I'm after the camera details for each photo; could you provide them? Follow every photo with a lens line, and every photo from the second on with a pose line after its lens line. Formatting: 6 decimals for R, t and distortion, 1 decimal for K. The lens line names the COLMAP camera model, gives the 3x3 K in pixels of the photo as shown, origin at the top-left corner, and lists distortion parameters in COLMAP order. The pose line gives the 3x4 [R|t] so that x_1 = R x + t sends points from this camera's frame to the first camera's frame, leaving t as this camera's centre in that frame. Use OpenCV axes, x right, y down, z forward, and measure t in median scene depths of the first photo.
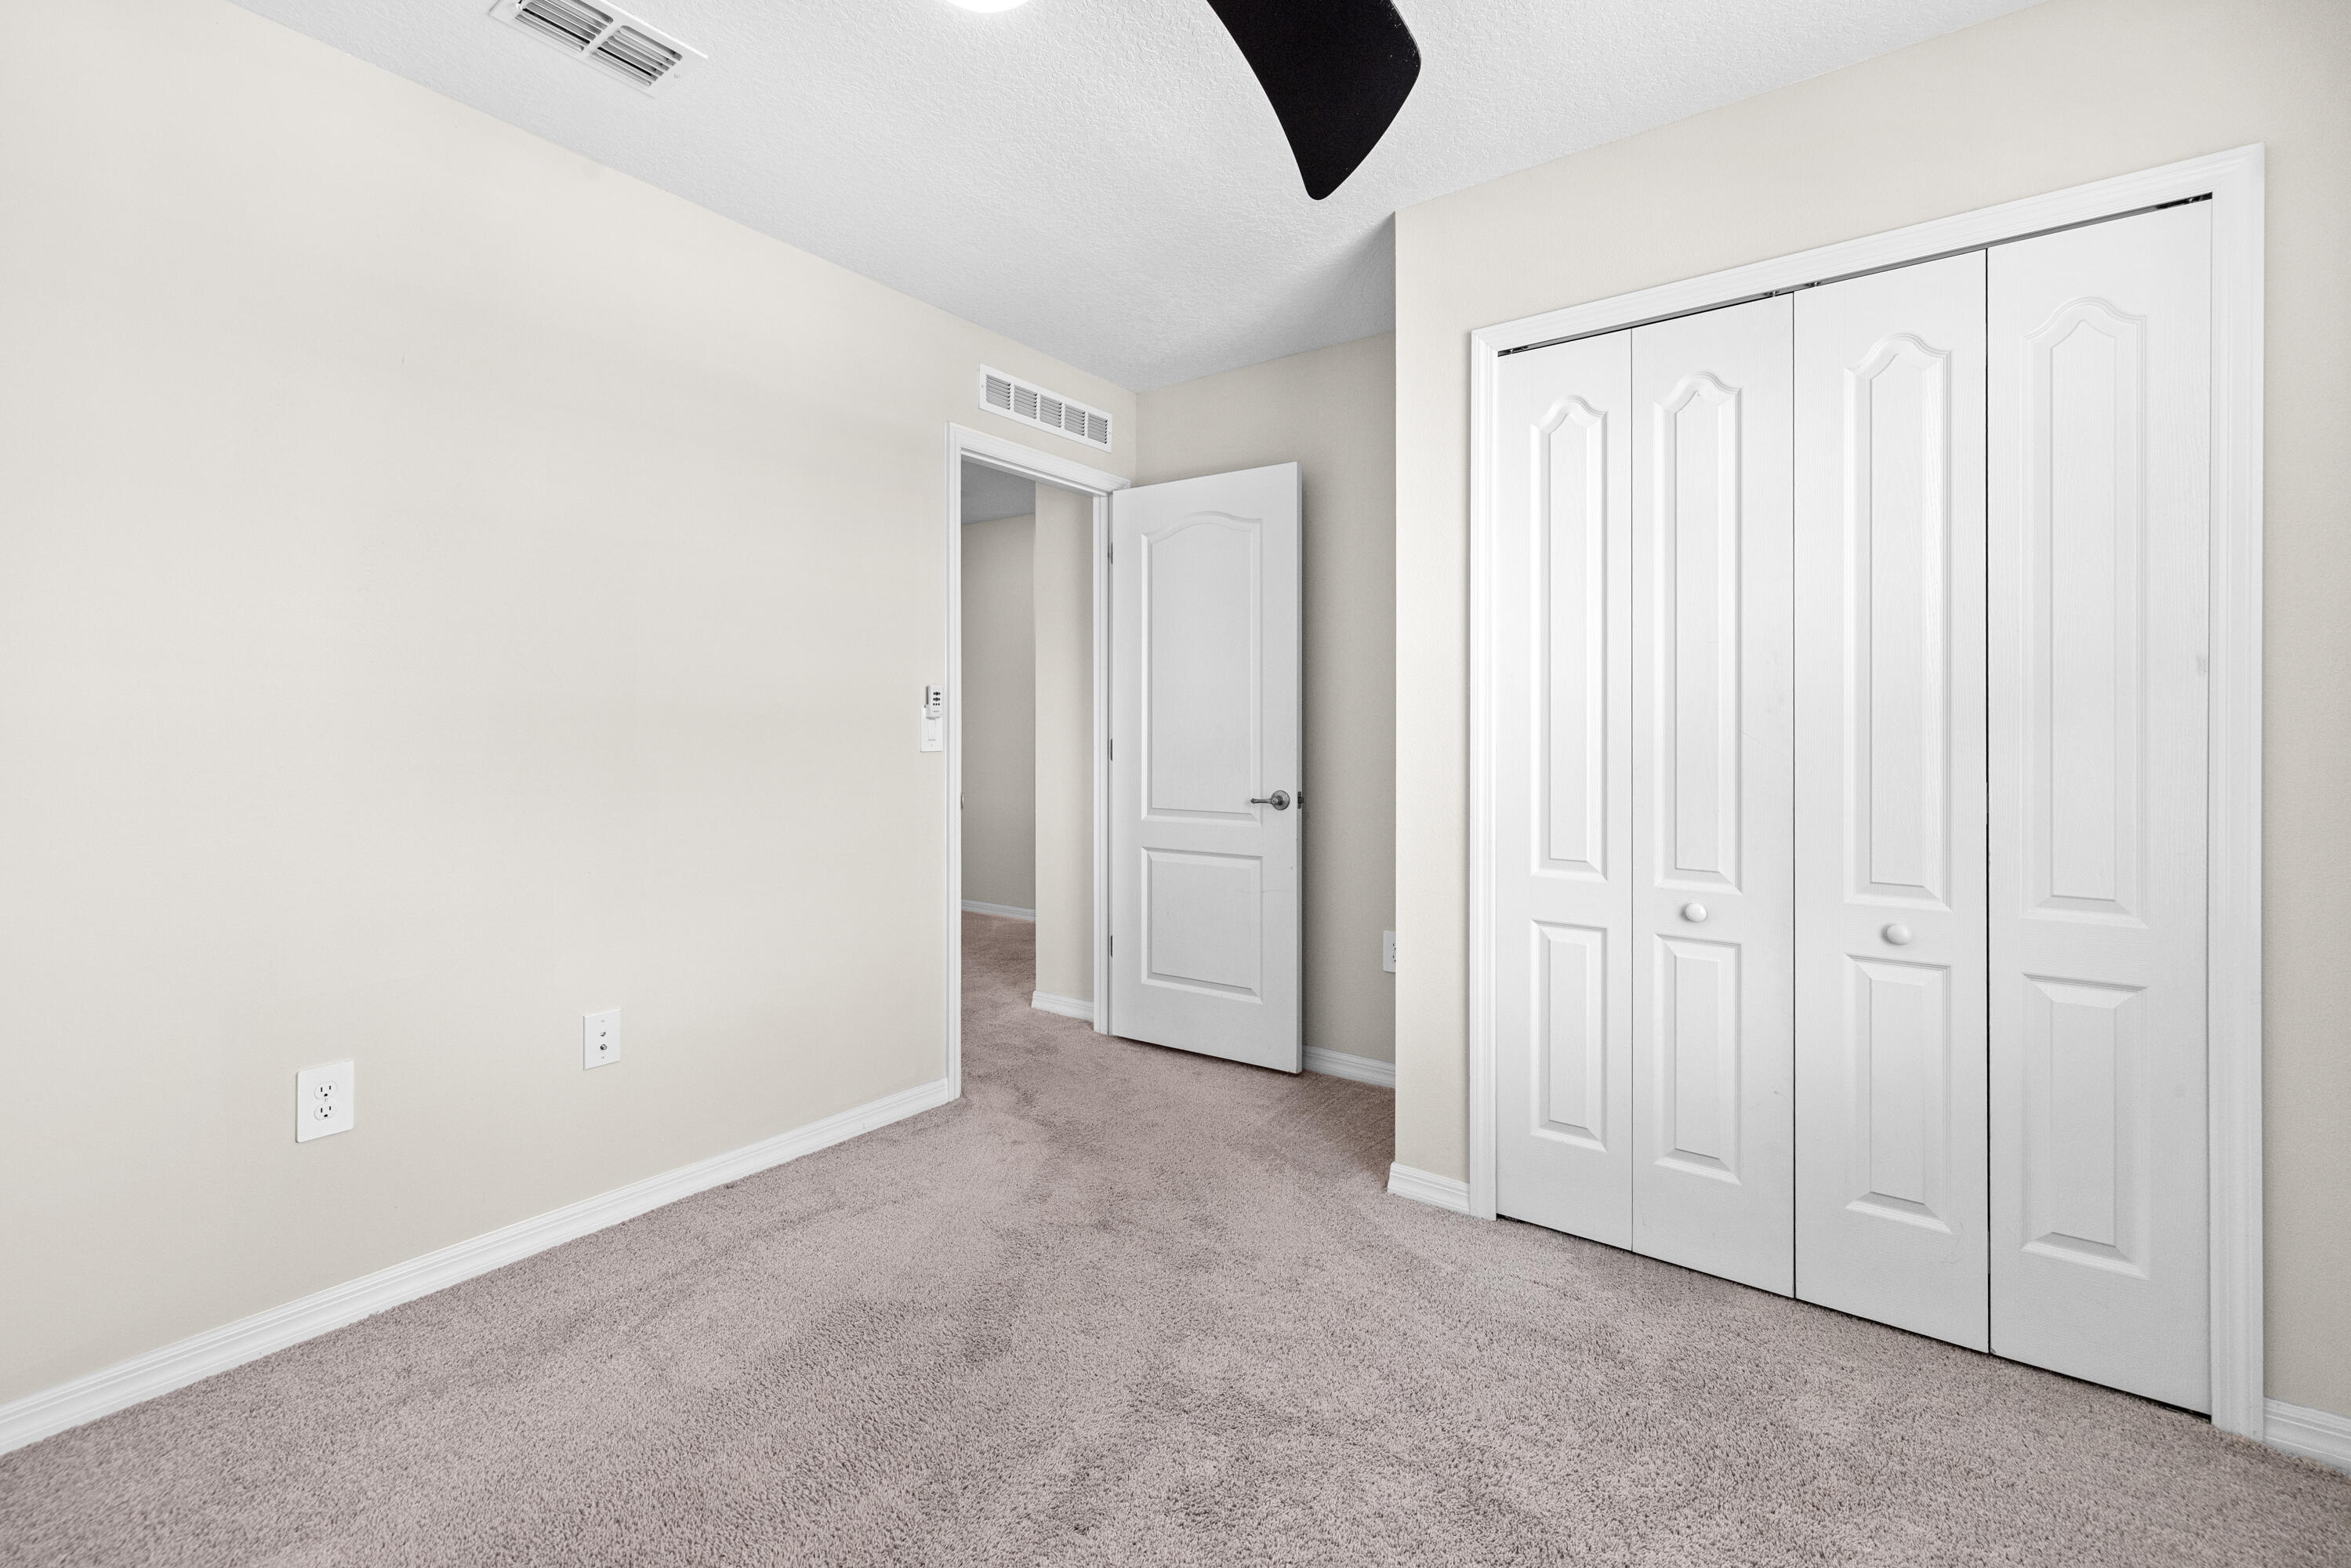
lens RADIAL K [[1005.8, 0, 1172.5], [0, 1005.8, 743.3], [0, 0, 1]] dist [-0.000110, 0.000349]
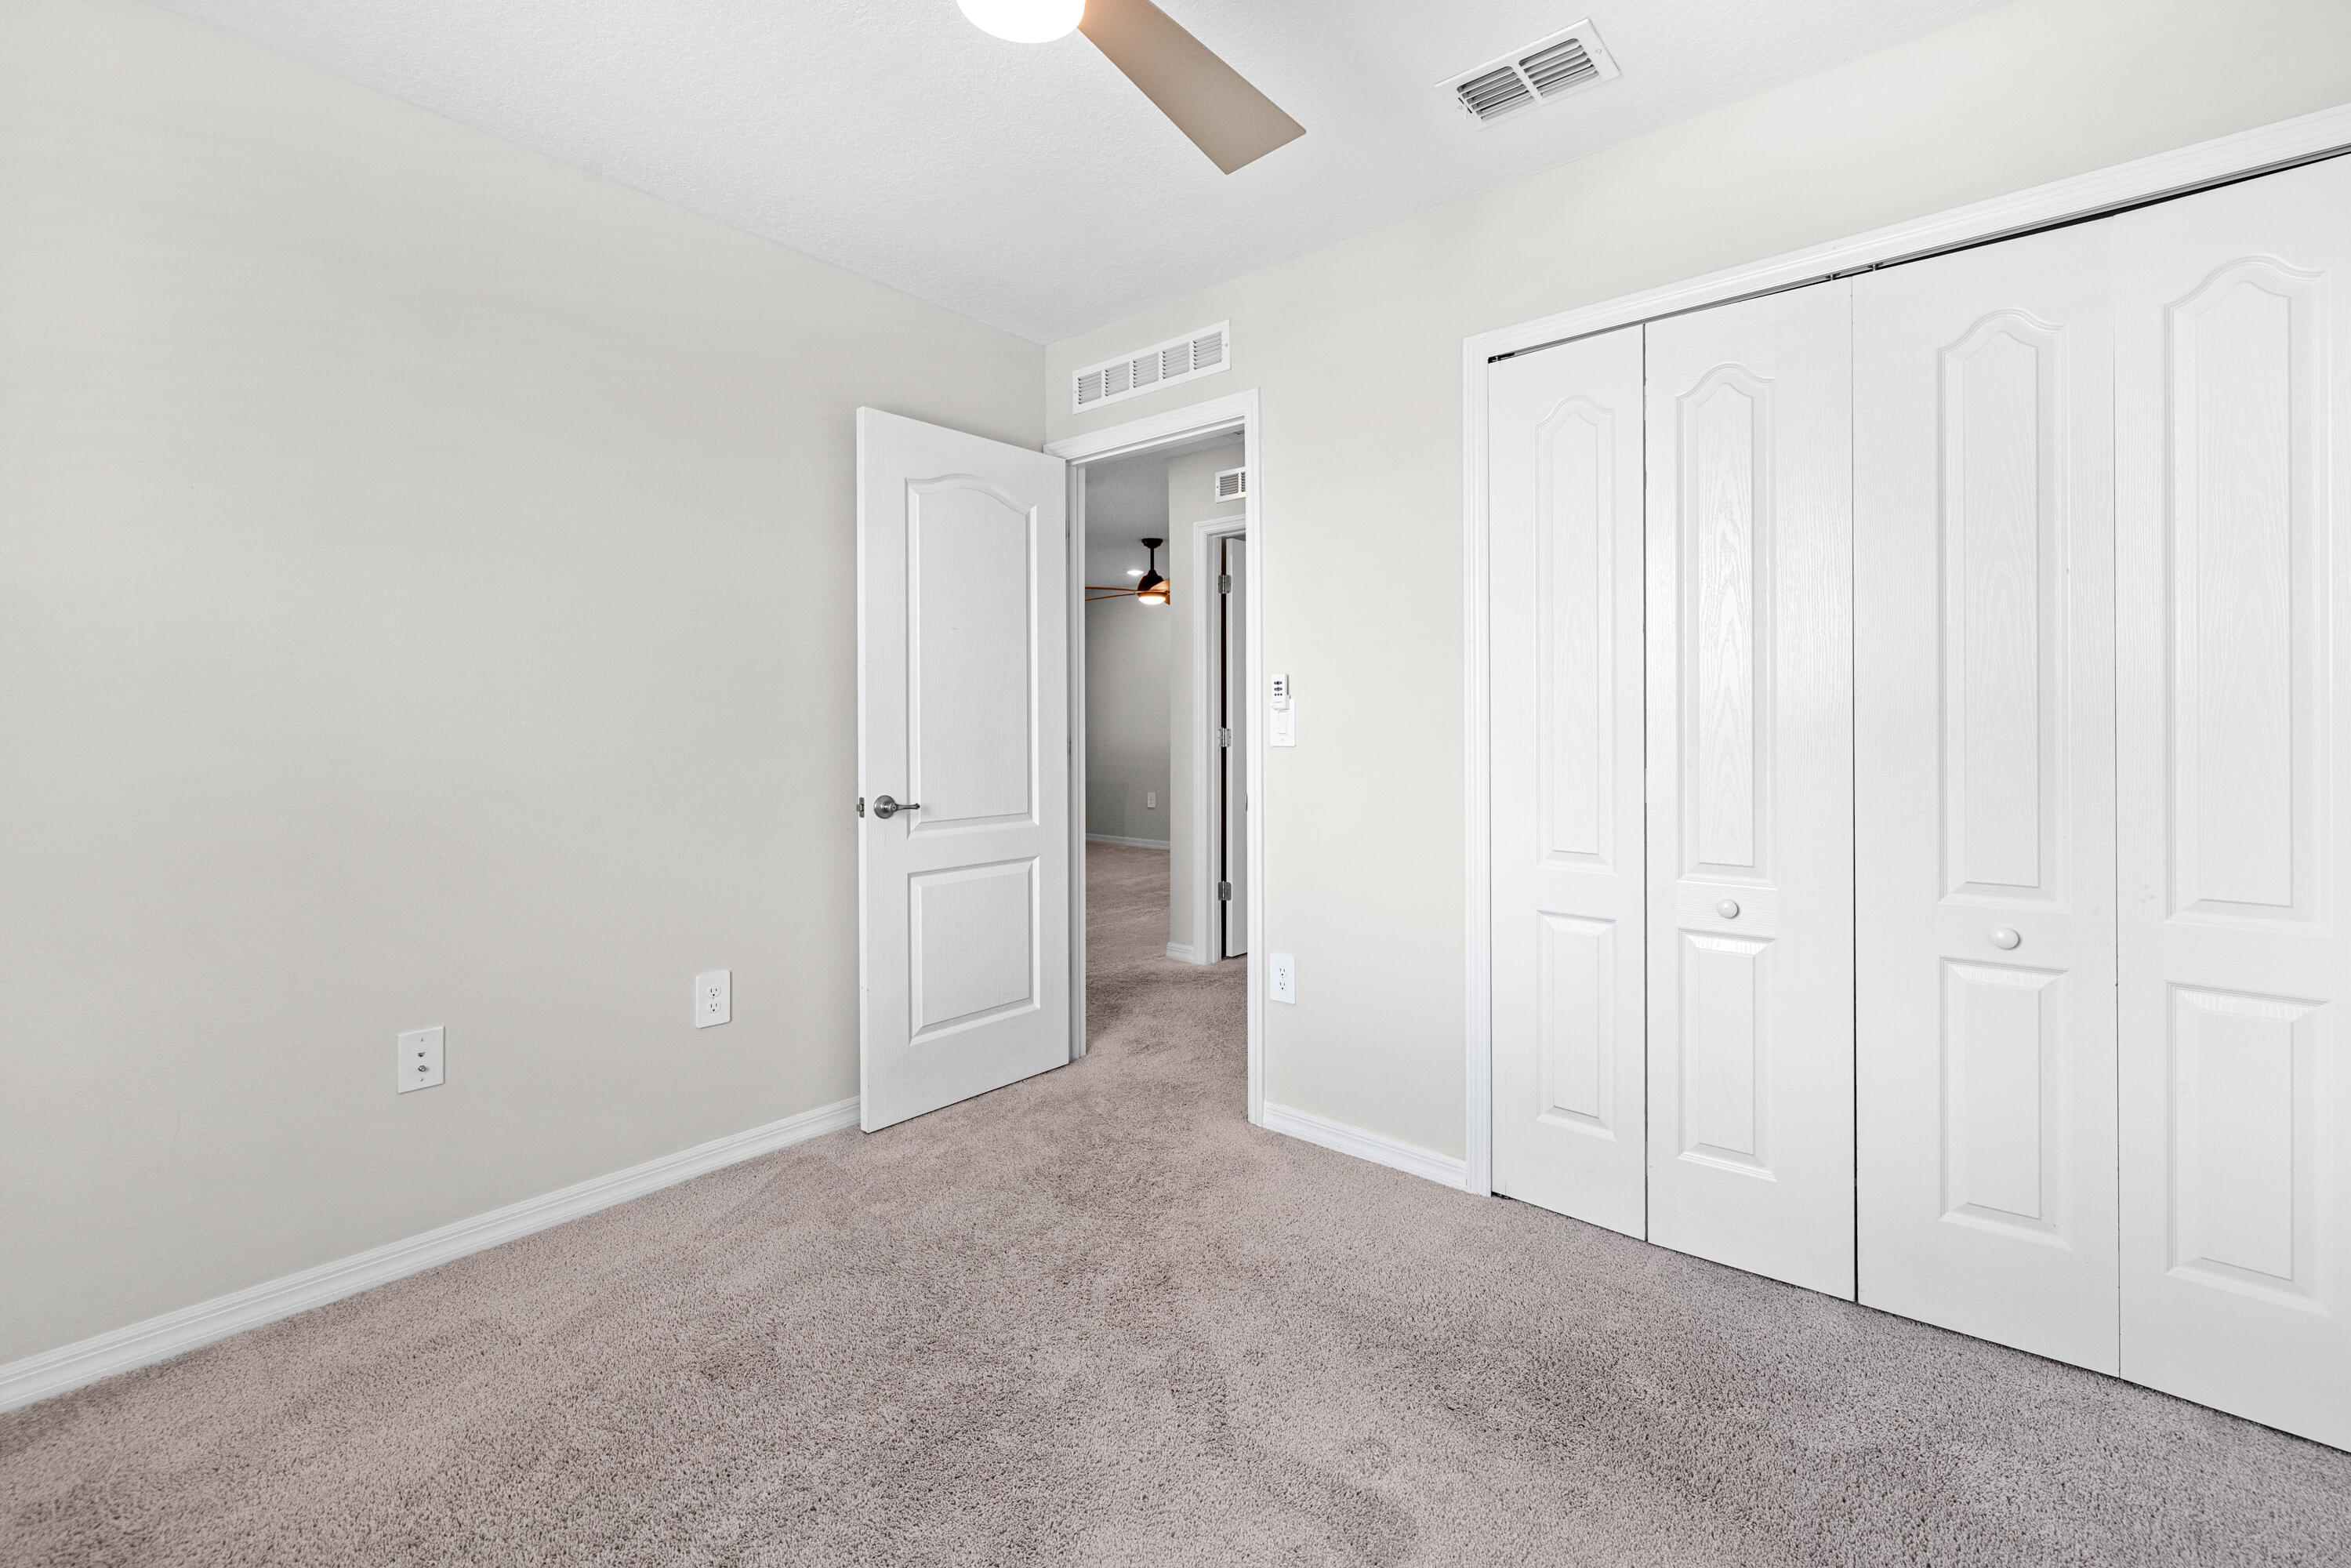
lens RADIAL K [[1005.8, 0, 1172.5], [0, 1005.8, 743.3], [0, 0, 1]] dist [-0.000110, 0.000349]
pose [[0.997512, -0.001119, -0.070491, 0.169293], [0.001457, 0.999988, 0.004740, 0.001562], [0.070485, -0.004830, 0.997501, -0.124237]]
